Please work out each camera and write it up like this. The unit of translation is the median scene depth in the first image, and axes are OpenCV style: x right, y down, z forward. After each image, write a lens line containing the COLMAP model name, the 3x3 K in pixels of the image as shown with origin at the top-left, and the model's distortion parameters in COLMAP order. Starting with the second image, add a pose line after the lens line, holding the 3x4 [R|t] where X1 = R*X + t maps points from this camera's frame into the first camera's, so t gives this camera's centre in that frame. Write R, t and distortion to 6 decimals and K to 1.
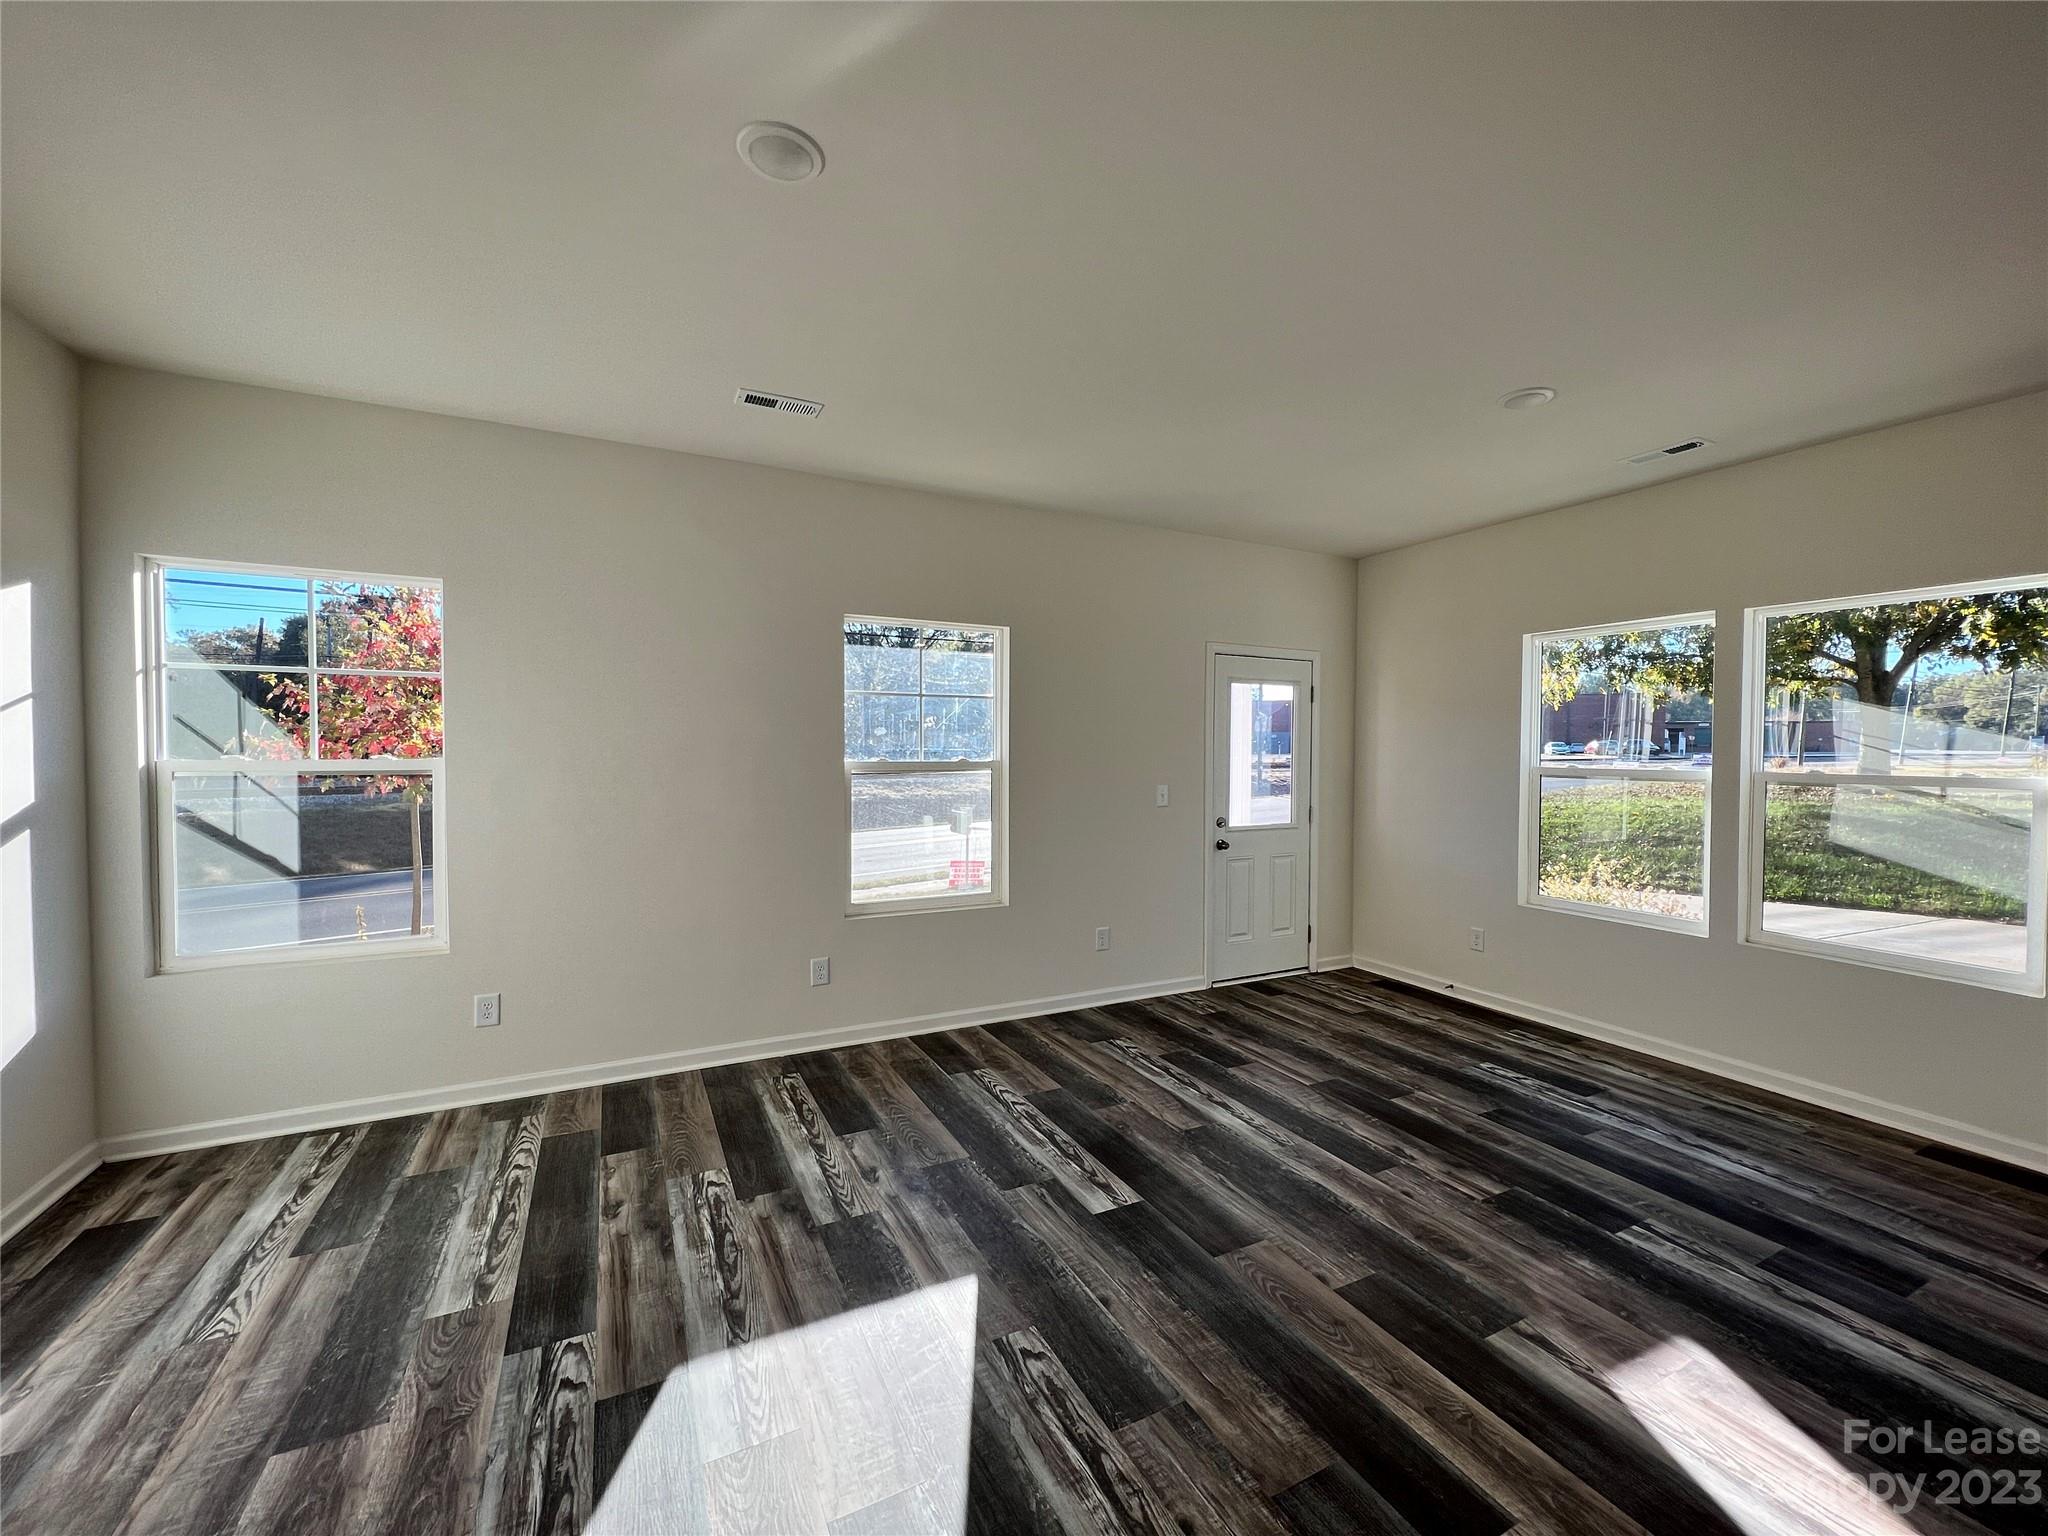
lens RADIAL K [[817.3, 0, 1014.3], [0, 817.3, 767.7], [0, 0, 1]] dist [0.004062, 0.000897]
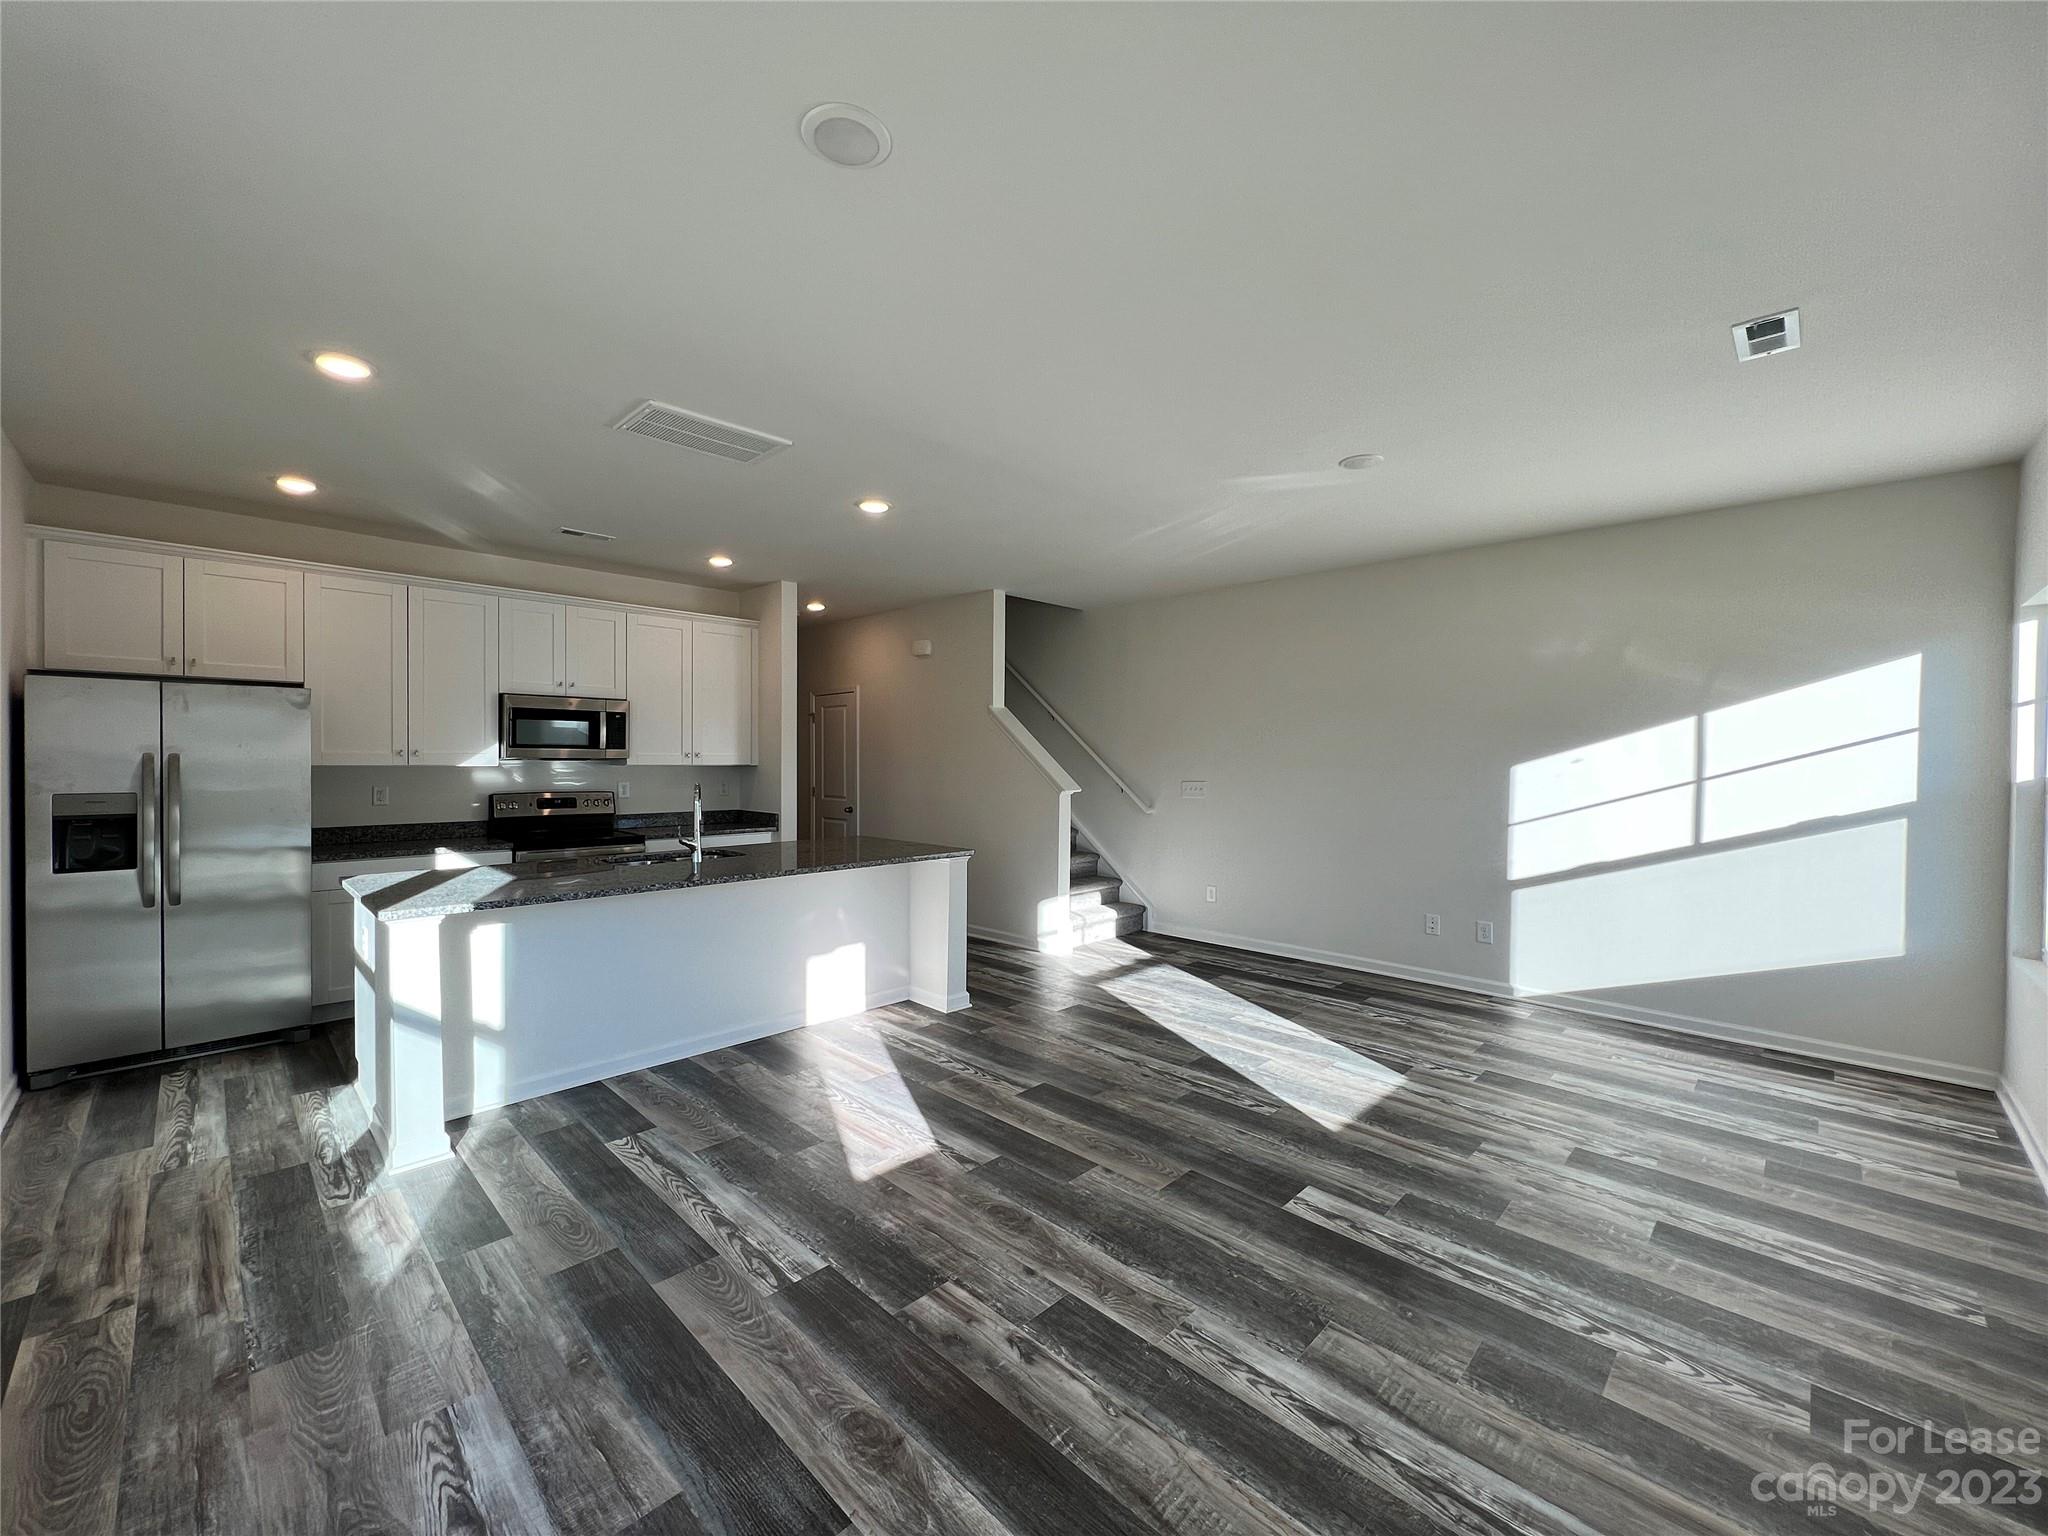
lens RADIAL K [[817.3, 0, 1023.9], [0, 817.3, 765.9], [0, 0, 1]] dist [0.004062, 0.000897]
pose [[-0.944156, -0.010924, -0.329316, 0.685782], [-0.023675, 0.999116, 0.034735, -0.028362], [0.328646, 0.040592, -0.943581, 1.582404]]
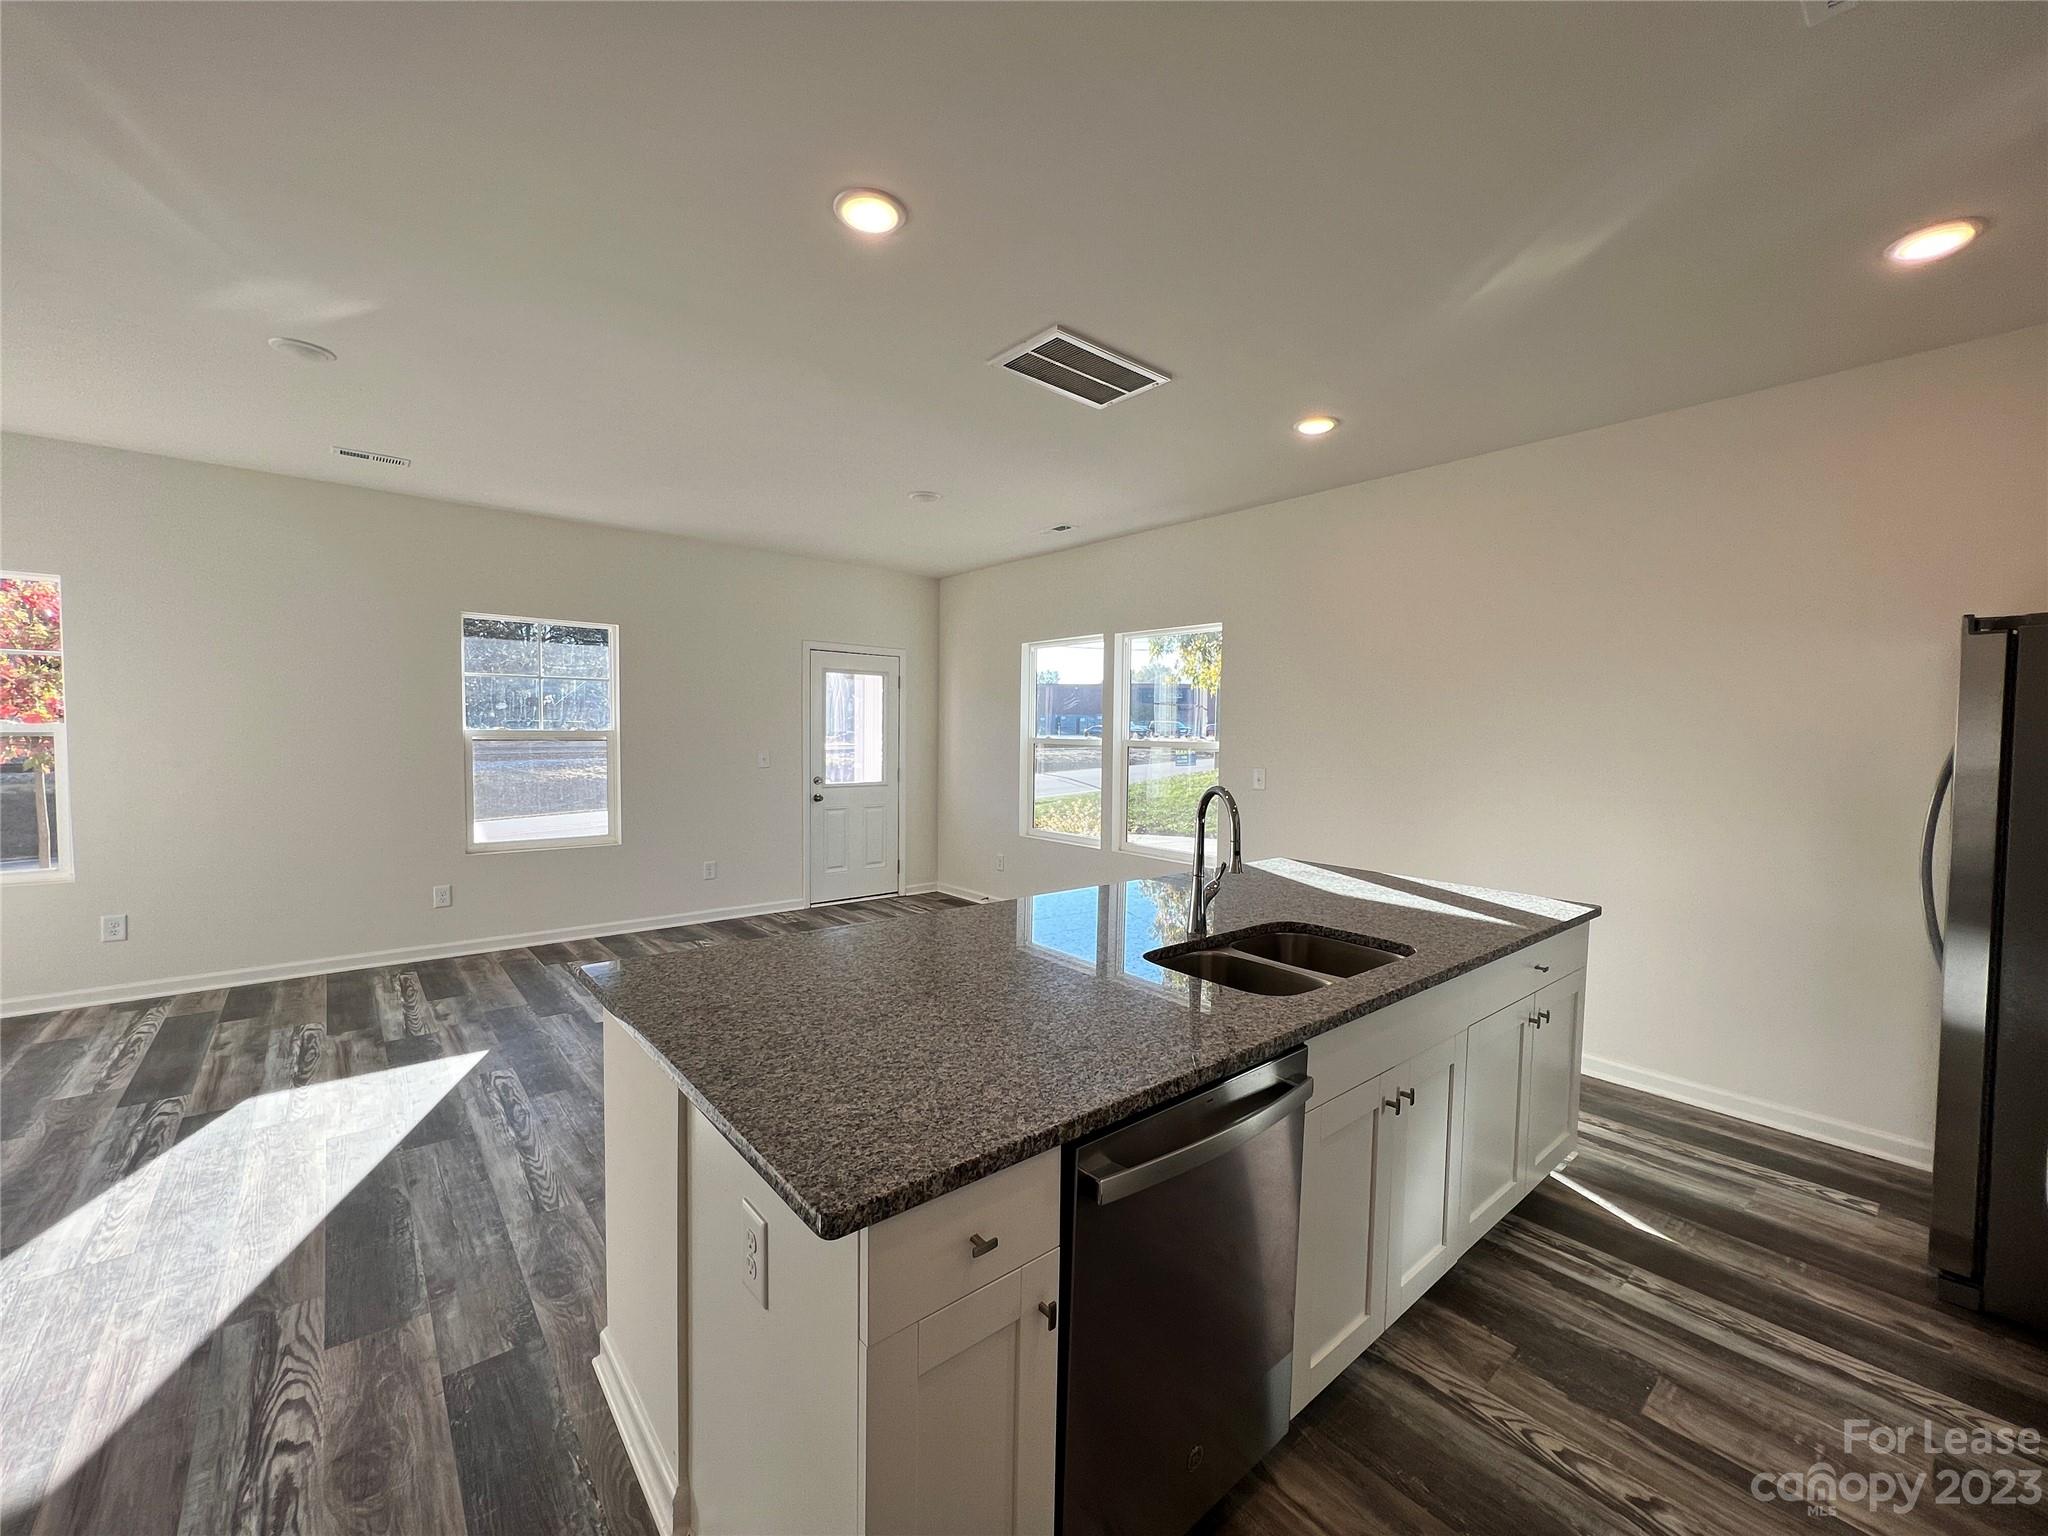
lens RADIAL K [[823.1, 0, 1023.7], [0, 823.1, 771.4], [0, 0, 1]] dist [-0.003408, 0.000496]
pose [[0.971104, -0.004198, 0.238621, 0.430379], [-0.002164, 0.999649, 0.026394, 0.028238], [-0.238648, -0.026148, 0.970754, -0.568785]]
